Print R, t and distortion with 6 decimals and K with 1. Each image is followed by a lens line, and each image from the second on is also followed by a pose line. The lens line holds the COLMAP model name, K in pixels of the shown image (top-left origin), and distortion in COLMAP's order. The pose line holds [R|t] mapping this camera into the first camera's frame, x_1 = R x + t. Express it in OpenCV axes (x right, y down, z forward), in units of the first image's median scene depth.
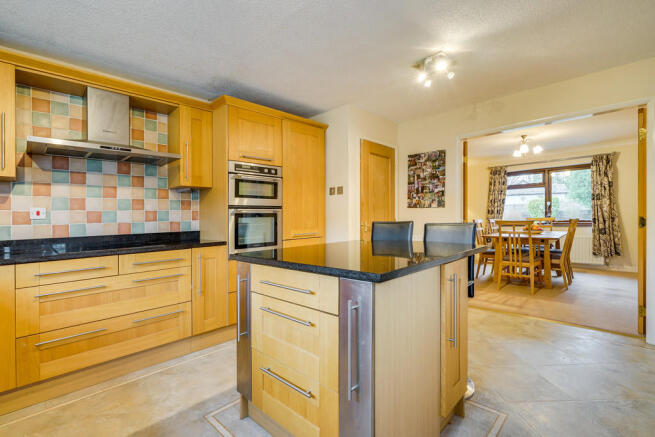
lens RADIAL K [[298.7, 0, 328.4], [0, 298.7, 223.0], [0, 0, 1]] dist [-0.000306, 0.000208]
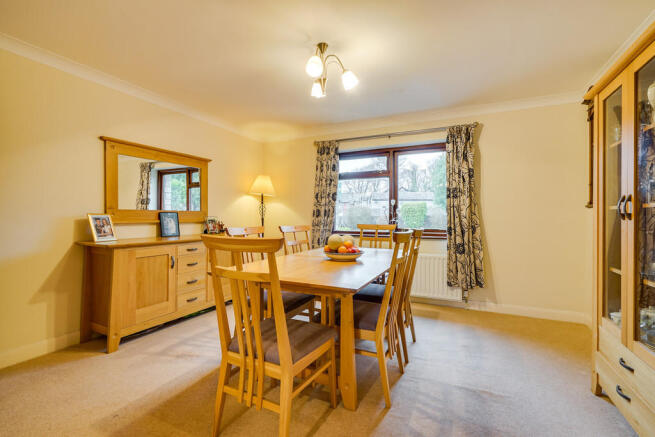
lens RADIAL K [[298.7, 0, 326.9], [0, 298.7, 216.8], [0, 0, 1]] dist [-0.000306, 0.000208]
pose [[0.948756, 0.026881, 0.314863, 0.449557], [-0.019628, 0.999464, -0.026184, -0.016496], [-0.315399, 0.018662, 0.948776, 0.488326]]
